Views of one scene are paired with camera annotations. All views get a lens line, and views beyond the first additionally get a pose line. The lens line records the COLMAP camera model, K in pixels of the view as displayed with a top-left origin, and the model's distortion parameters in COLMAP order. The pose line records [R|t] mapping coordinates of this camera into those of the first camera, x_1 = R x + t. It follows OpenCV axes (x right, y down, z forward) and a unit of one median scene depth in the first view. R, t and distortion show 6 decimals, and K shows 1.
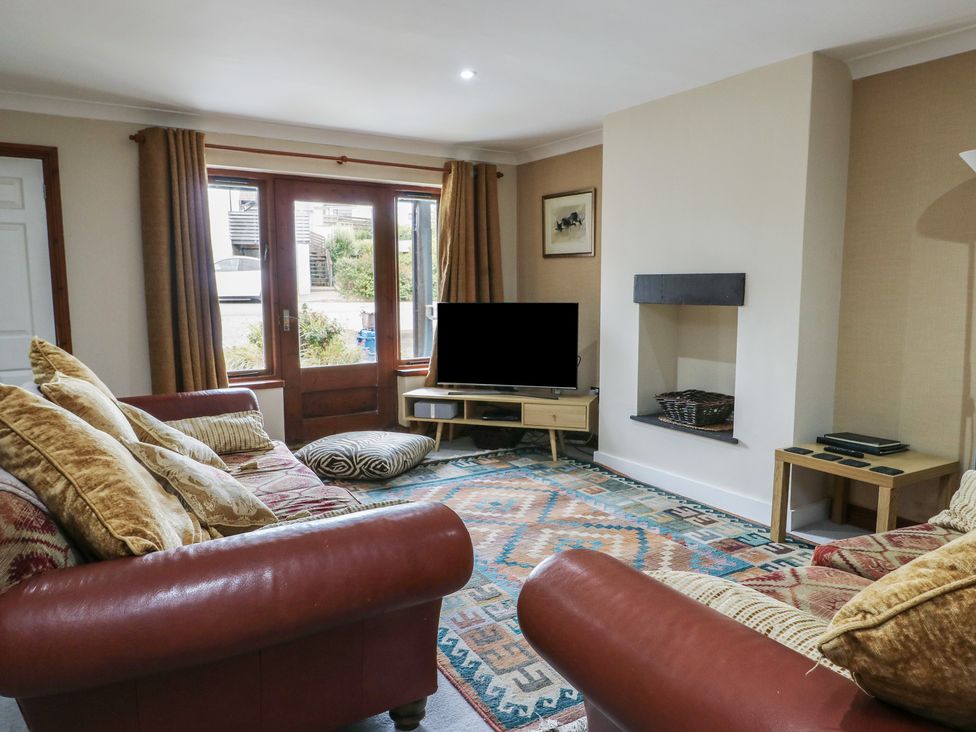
lens RADIAL K [[683.6, 0, 477.0], [0, 683.6, 364.0], [0, 0, 1]] dist [0.000097, 0.000653]
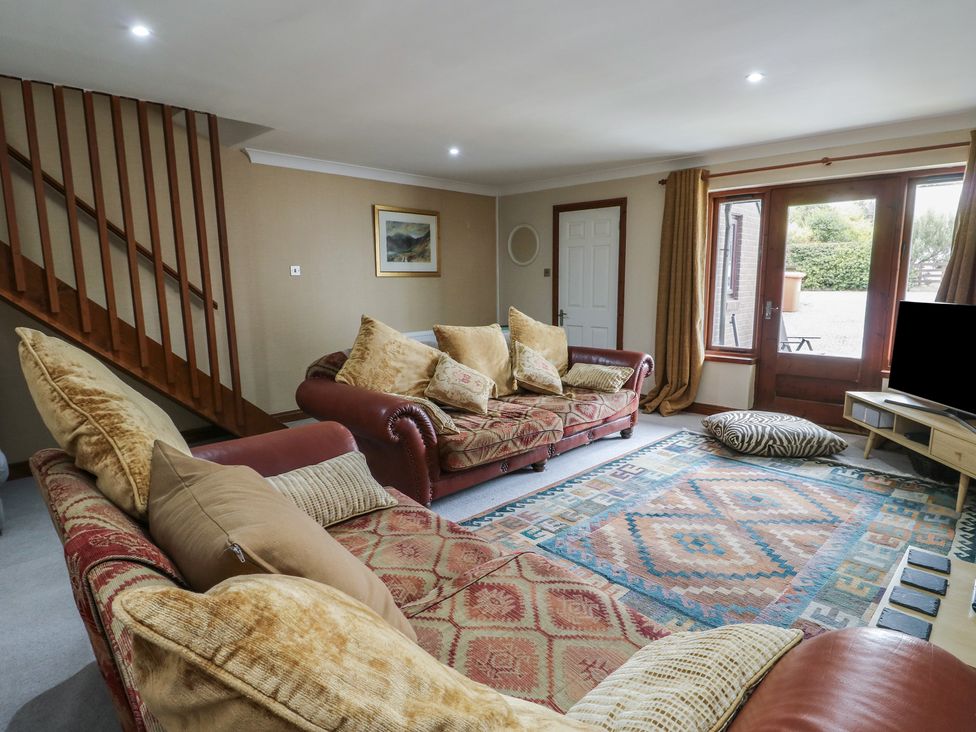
lens RADIAL K [[531.1, 0, 484.4], [0, 531.1, 369.5], [0, 0, 1]] dist [-0.019568, -0.003019]
pose [[0.232790, 0.165481, -0.958345, 0.592327], [-0.105563, 0.983894, 0.144251, -0.050927], [0.966781, 0.067586, 0.246509, 0.361904]]
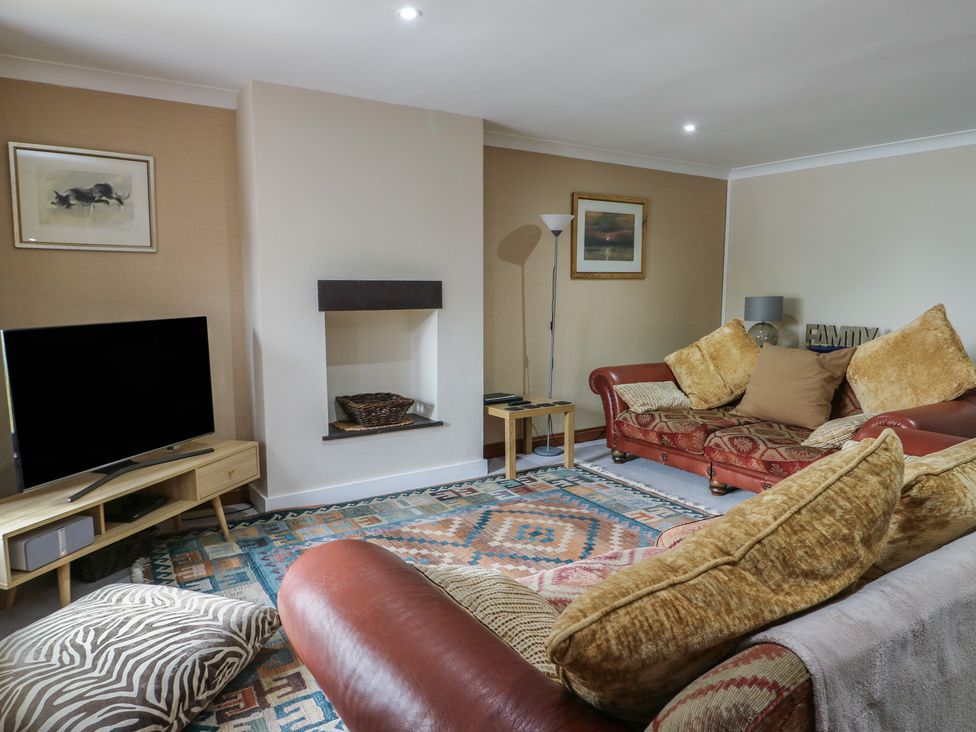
lens RADIAL K [[683.6, 0, 480.5], [0, 683.6, 370.4], [0, 0, 1]] dist [0.000097, 0.000653]
pose [[-0.046768, -0.118802, 0.991816, -0.671530], [0.119037, 0.985164, 0.123618, -0.098409], [-0.991788, 0.123844, -0.031933, 0.821580]]
